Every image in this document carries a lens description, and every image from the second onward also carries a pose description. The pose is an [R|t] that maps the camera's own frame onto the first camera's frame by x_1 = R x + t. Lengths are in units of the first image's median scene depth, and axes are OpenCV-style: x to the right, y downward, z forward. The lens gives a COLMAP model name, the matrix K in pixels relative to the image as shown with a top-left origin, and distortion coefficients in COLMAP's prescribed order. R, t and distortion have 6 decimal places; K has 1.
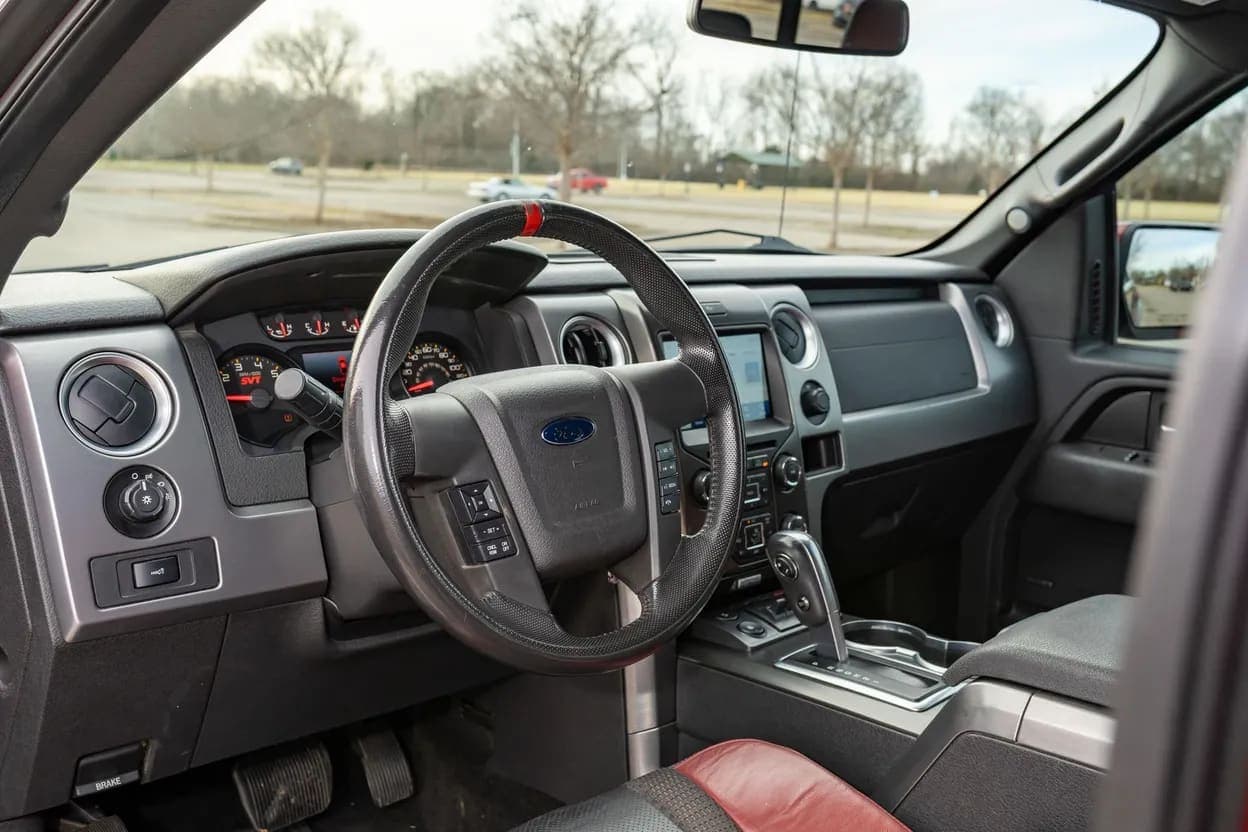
lens RADIAL K [[1214.4, 0, 624.0], [0, 1214.4, 416.0], [0, 0, 1]] dist [-0.004784, -0.000981]
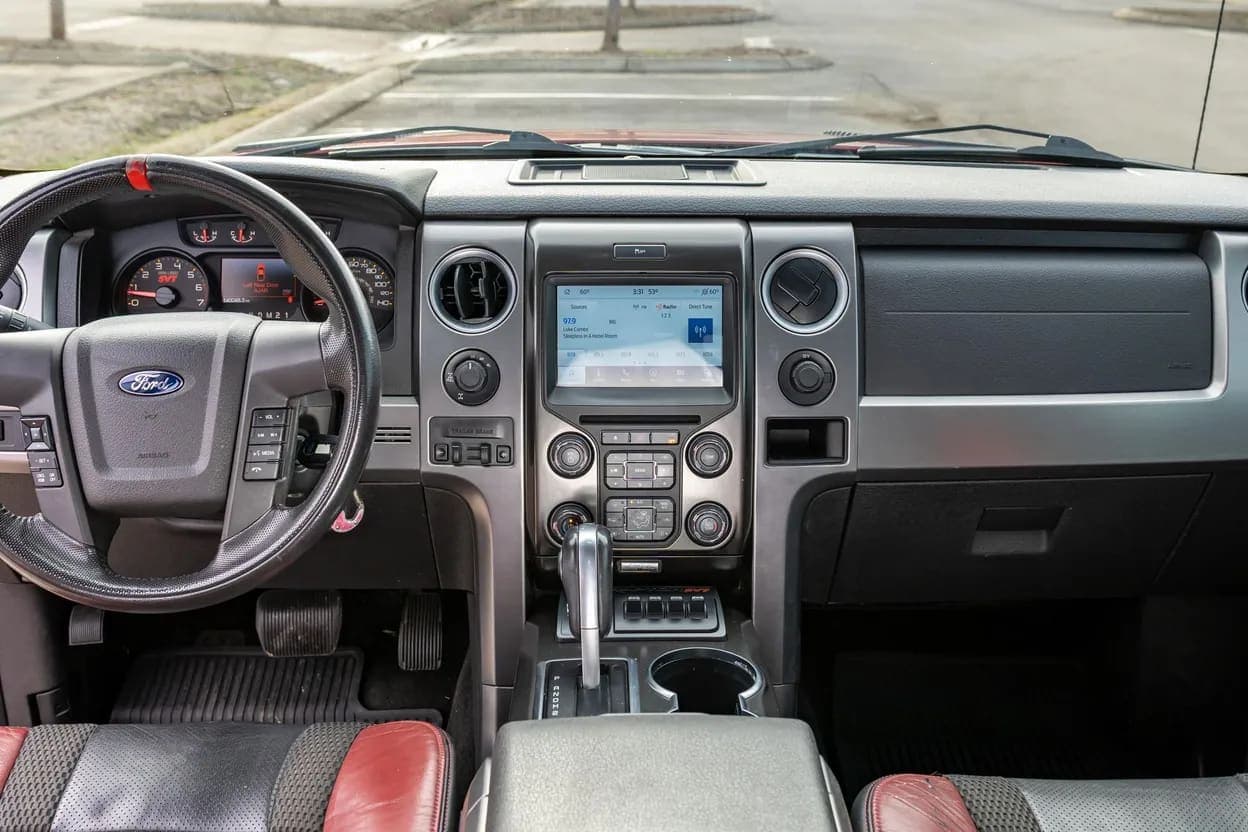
lens RADIAL K [[1236.8, 0, 606.5], [0, 1236.8, 399.4], [0, 0, 1]] dist [-0.007108, 0.005895]
pose [[0.740328, 0.196594, -0.642858, 0.698721], [-0.104501, 0.978314, 0.178835, -0.153399], [0.664074, -0.065217, 0.744817, 0.355487]]
